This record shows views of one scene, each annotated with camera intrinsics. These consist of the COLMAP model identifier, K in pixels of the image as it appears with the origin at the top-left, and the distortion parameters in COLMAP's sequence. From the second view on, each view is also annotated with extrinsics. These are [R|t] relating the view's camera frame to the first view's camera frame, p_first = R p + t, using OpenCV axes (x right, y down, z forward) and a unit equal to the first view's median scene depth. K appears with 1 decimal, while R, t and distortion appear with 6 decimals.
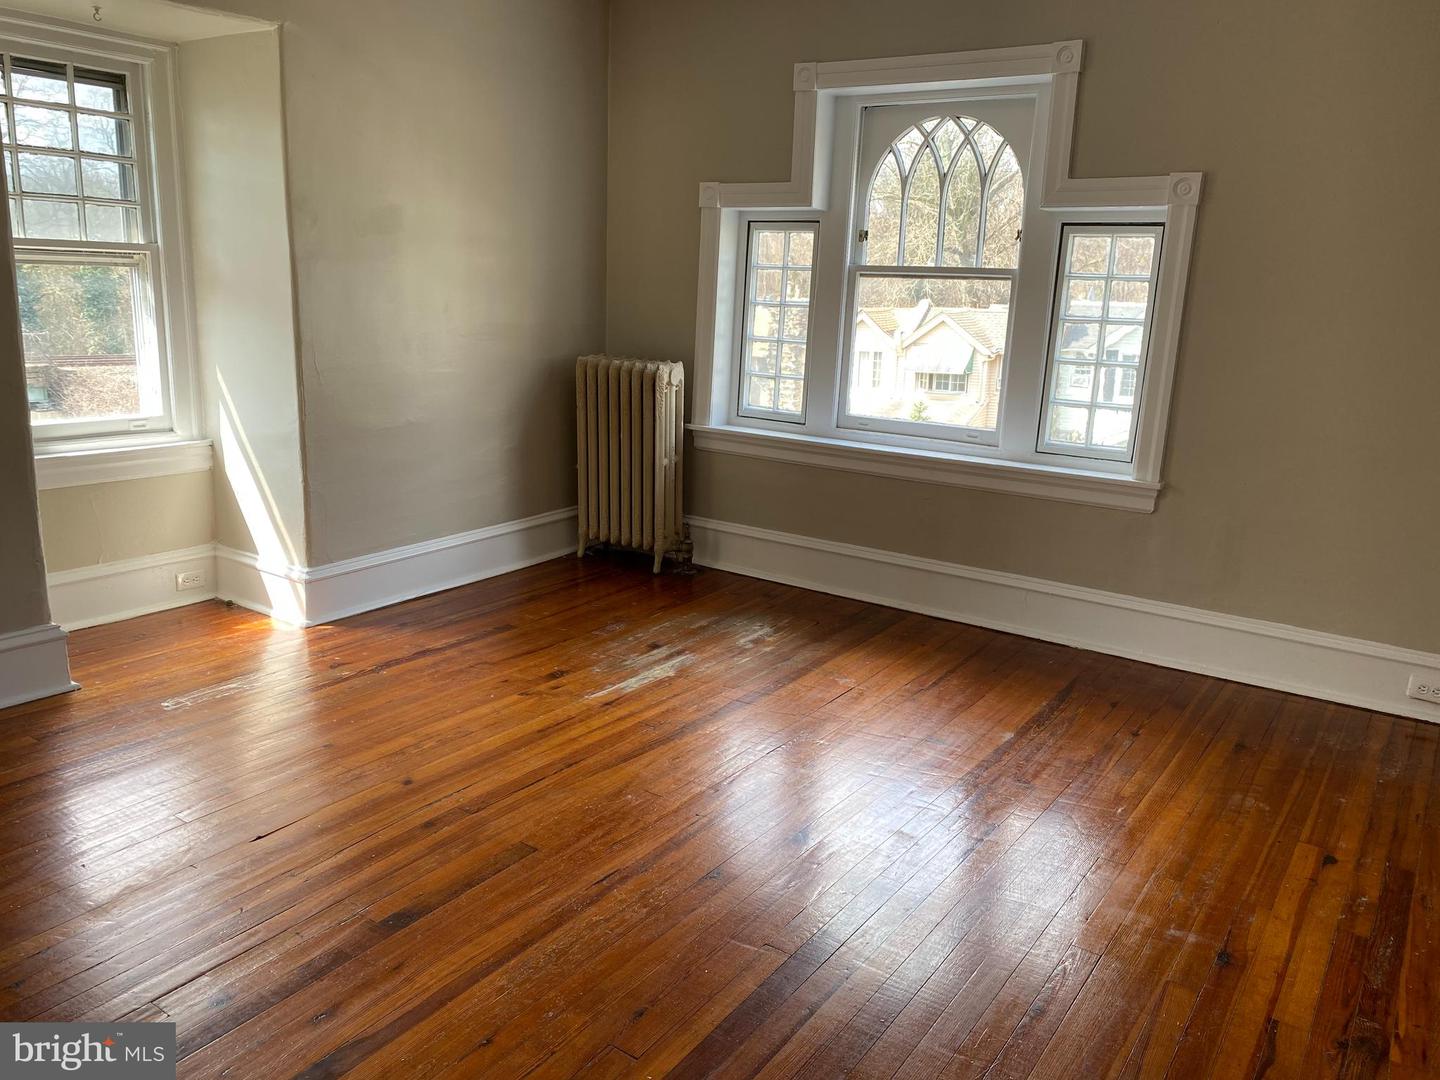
lens RADIAL K [[1110.9, 0, 720.0], [0, 1110.9, 540.0], [0, 0, 1]] dist [0.013501, 0.004552]
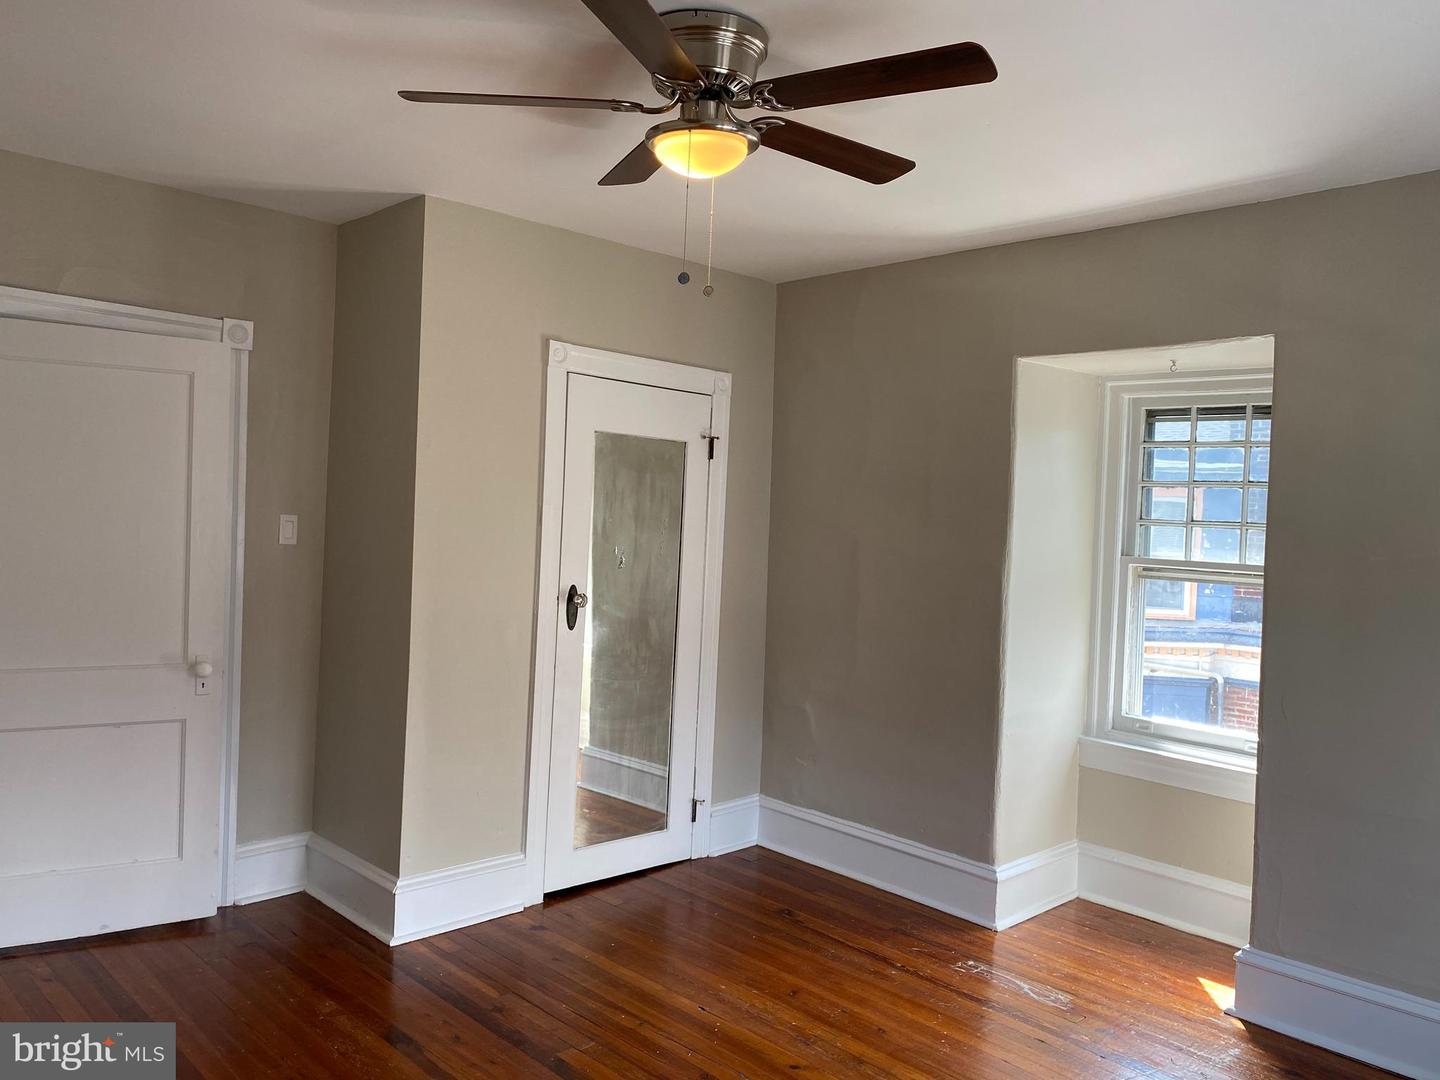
lens RADIAL K [[1110.9, 0, 720.0], [0, 1110.9, 540.0], [0, 0, 1]] dist [0.013501, 0.004552]
pose [[-0.190761, -0.016723, -0.981494, 0.569515], [-0.280179, 0.959191, 0.038112, -0.202170], [0.940803, 0.282265, -0.187662, 0.773216]]
